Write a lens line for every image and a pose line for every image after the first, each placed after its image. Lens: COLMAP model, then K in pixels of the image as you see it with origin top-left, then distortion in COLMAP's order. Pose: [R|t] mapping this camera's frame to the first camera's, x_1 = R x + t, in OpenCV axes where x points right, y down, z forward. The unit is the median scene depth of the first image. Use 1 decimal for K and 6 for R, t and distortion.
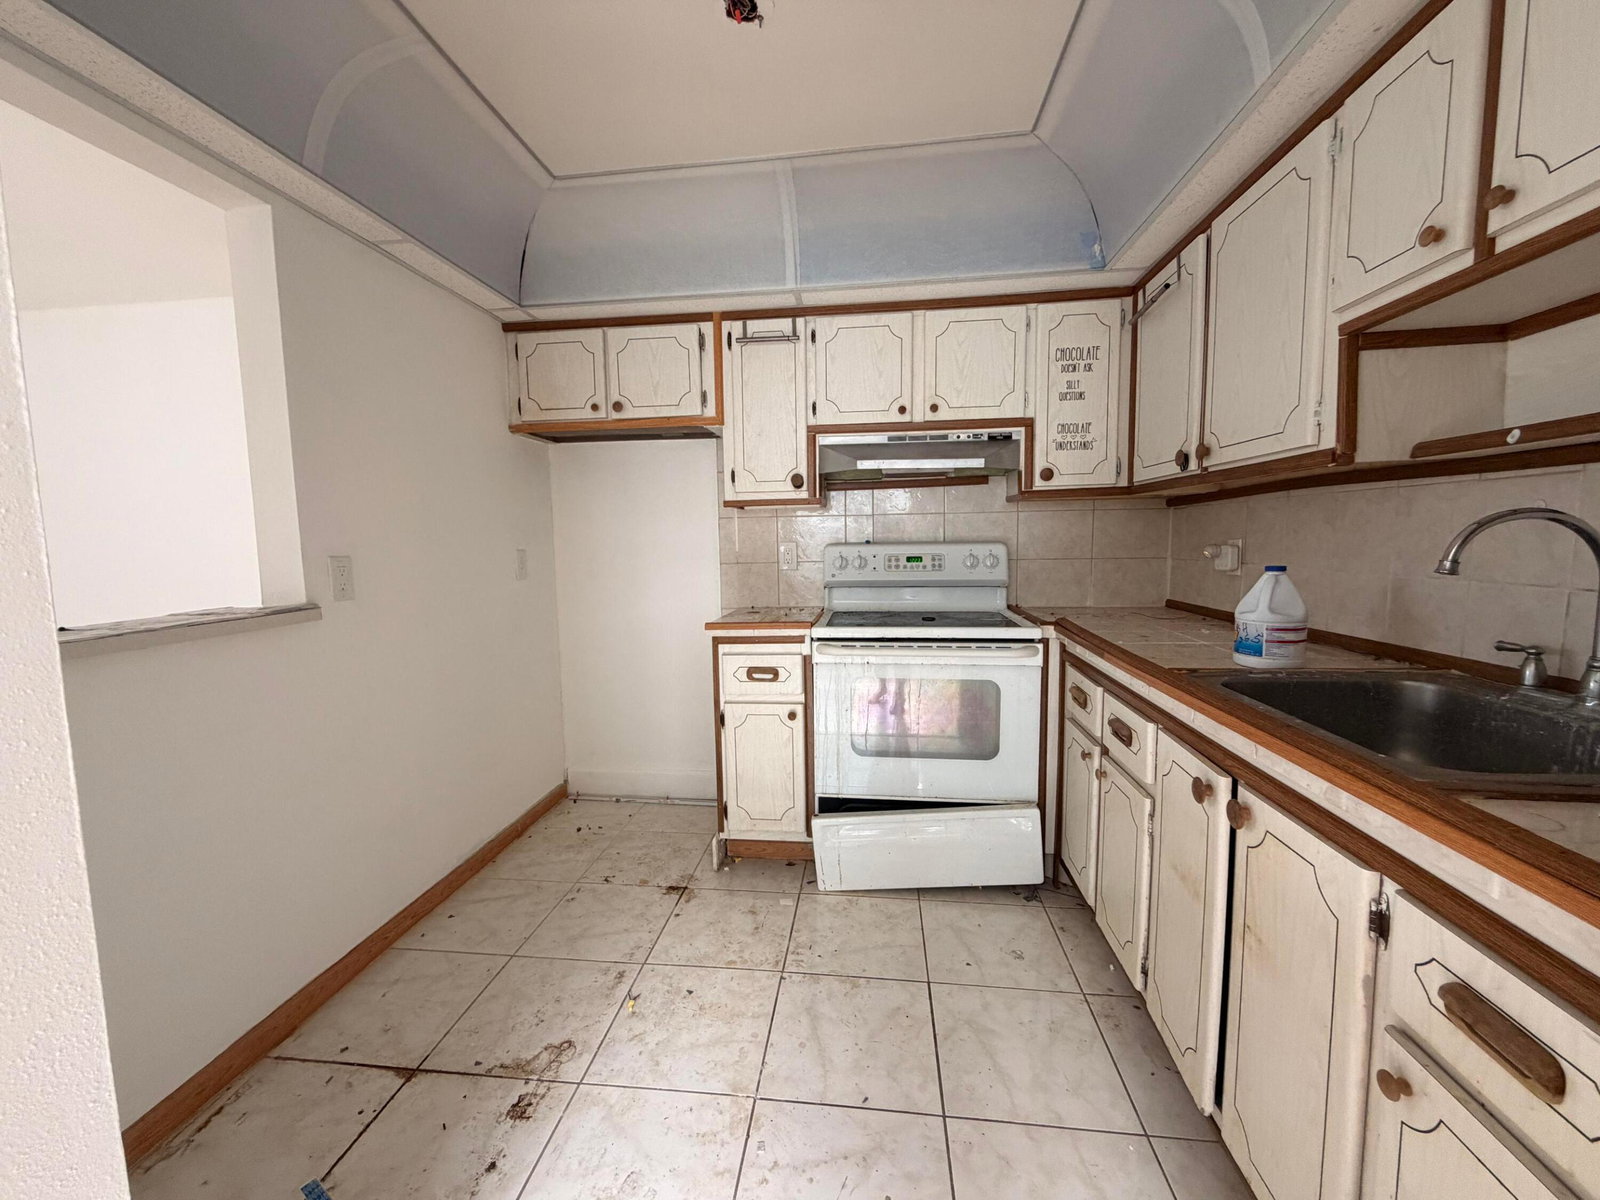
lens RADIAL K [[634.1, 0, 799.8], [0, 634.1, 593.5], [0, 0, 1]] dist [0.001652, 0.000237]
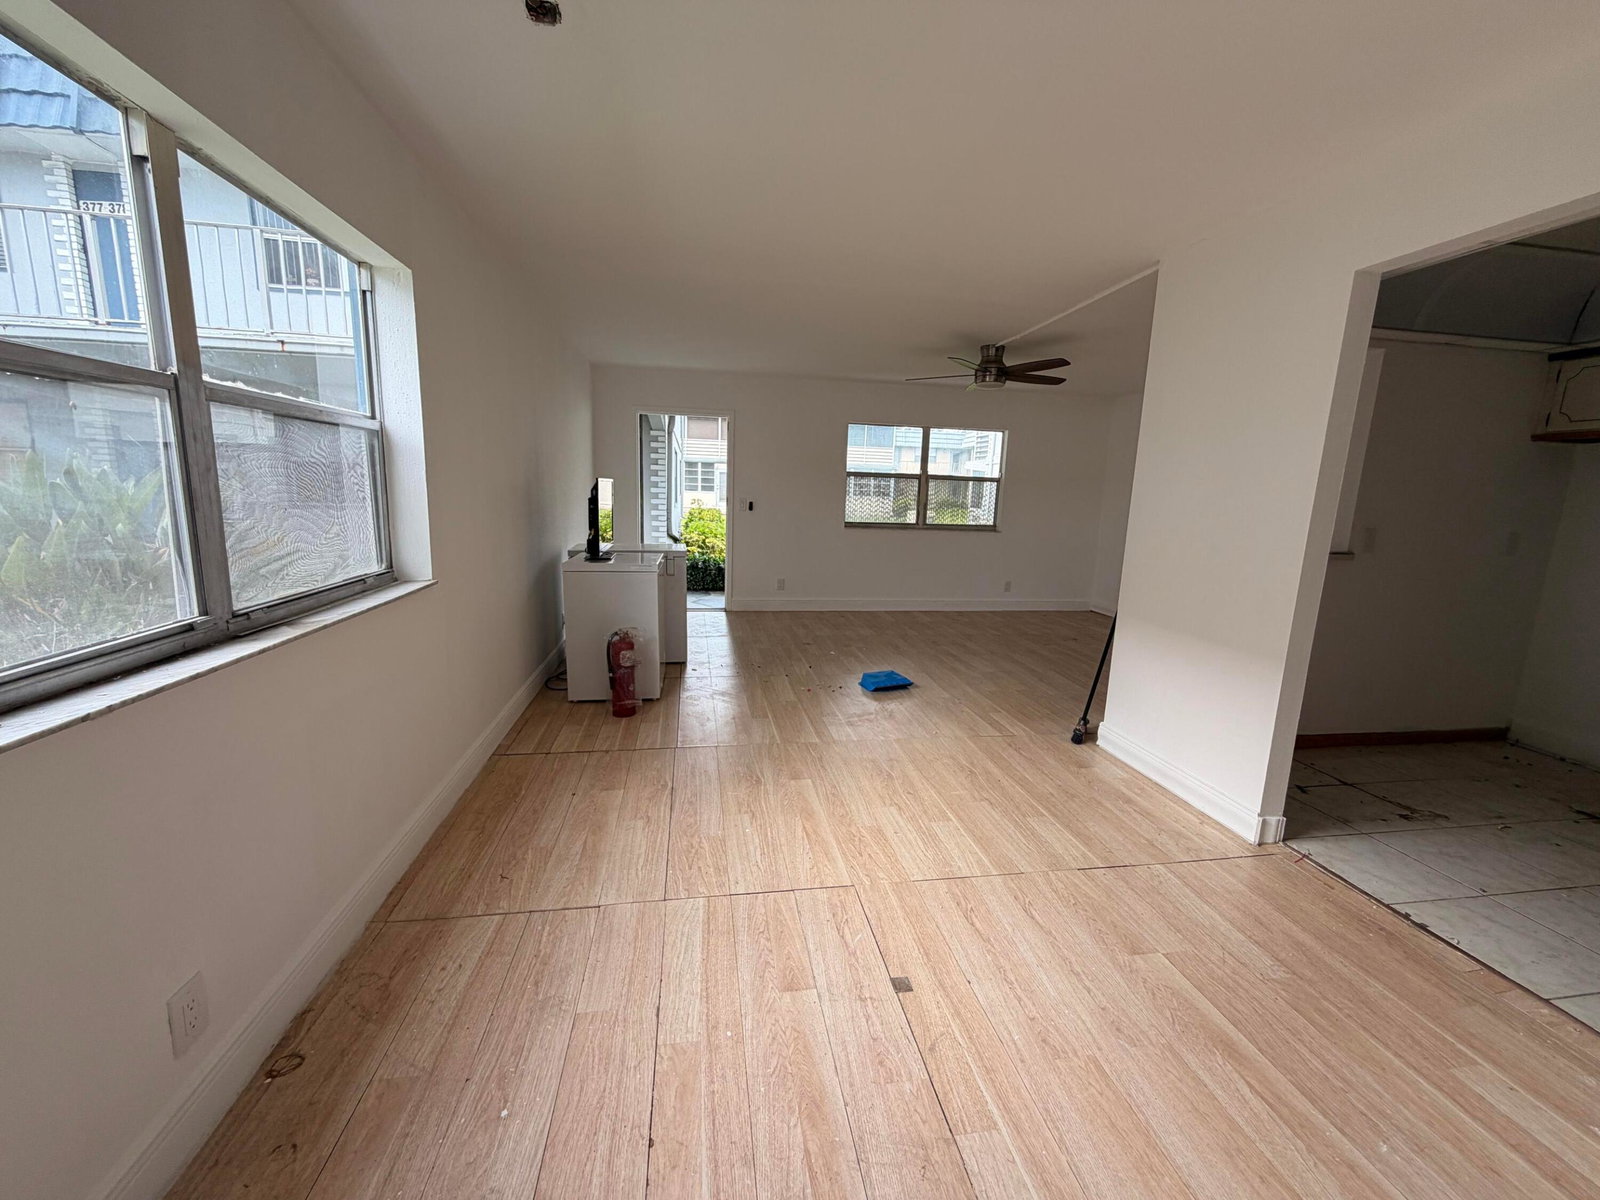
lens RADIAL K [[634.1, 0, 796.6], [0, 634.1, 602.8], [0, 0, 1]] dist [0.001652, 0.000237]
pose [[0.270024, 0.200281, -0.941793, 0.459841], [-0.120839, 0.977443, 0.173217, 0.026659], [0.955241, 0.067032, 0.288134, -0.843152]]
